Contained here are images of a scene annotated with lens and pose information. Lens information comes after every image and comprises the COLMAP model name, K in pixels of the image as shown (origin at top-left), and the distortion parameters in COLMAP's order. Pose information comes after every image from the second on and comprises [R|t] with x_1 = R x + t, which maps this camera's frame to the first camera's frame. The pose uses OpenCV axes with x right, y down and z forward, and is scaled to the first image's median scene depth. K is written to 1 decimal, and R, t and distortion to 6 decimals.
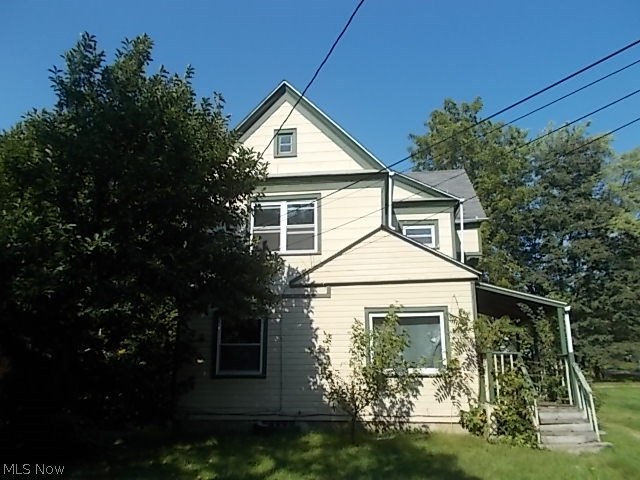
lens RADIAL K [[513.0, 0, 320.0], [0, 513.0, 240.0], [0, 0, 1]] dist [0.001077, 0.001910]
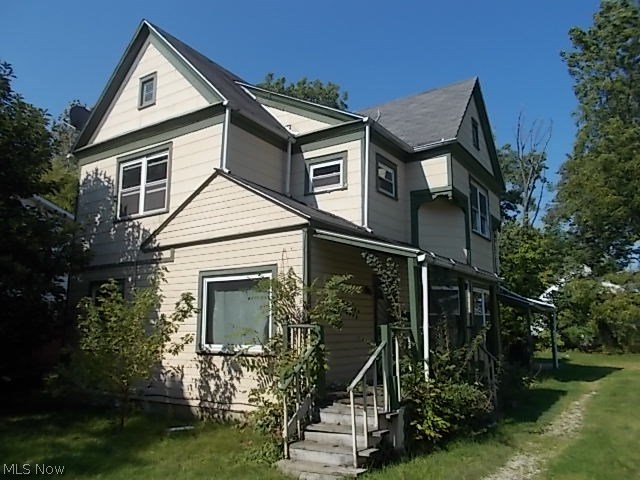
lens RADIAL K [[513.0, 0, 320.0], [0, 513.0, 240.0], [0, 0, 1]] dist [0.001077, 0.001910]
pose [[0.894961, -0.075689, -0.439677, 0.618326], [0.106603, 0.993237, 0.046007, 0.062731], [0.433221, -0.088046, 0.896977, 0.335763]]
